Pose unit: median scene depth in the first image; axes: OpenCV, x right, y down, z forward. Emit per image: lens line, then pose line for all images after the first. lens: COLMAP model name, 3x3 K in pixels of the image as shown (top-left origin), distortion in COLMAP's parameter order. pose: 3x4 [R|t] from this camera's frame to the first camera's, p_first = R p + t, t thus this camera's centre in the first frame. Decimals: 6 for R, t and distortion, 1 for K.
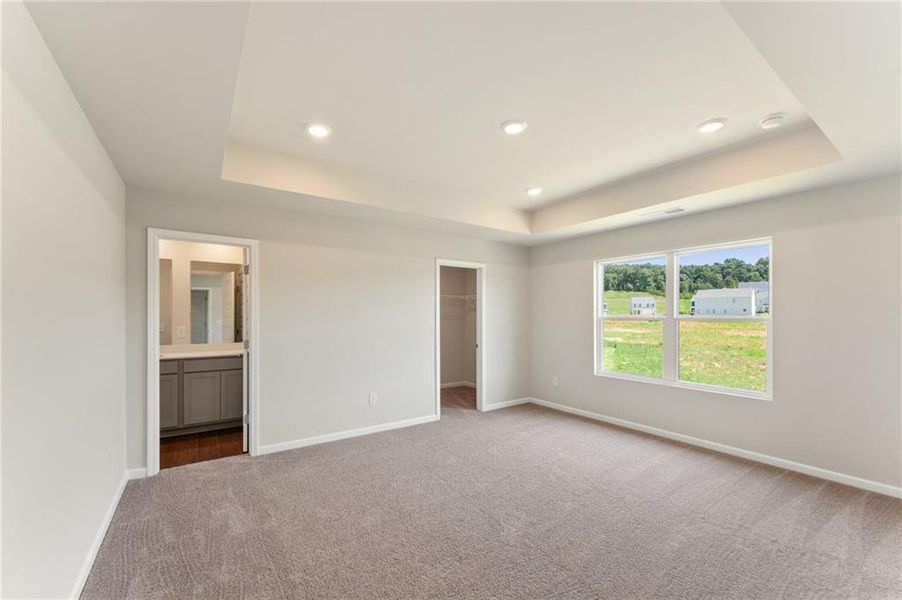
lens RADIAL K [[365.2, 0, 451.3], [0, 365.2, 304.8], [0, 0, 1]] dist [0.000726, 0.000089]
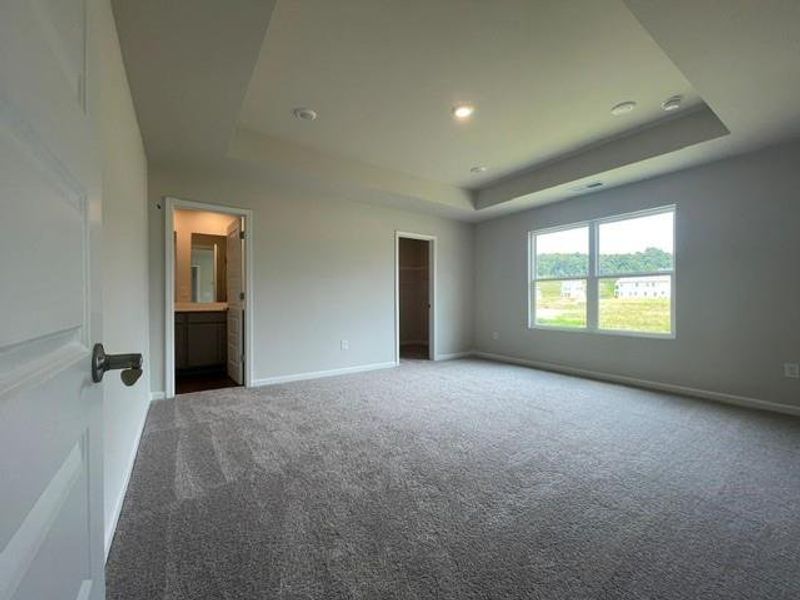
lens RADIAL K [[326.6, 0, 400.3], [0, 326.6, 300.3], [0, 0, 1]] dist [0.000148, 0.000311]
pose [[0.999983, -0.001587, -0.005527, -0.020877], [0.001653, 0.999927, 0.011981, 0.084480], [0.005508, -0.011990, 0.999913, -0.067021]]
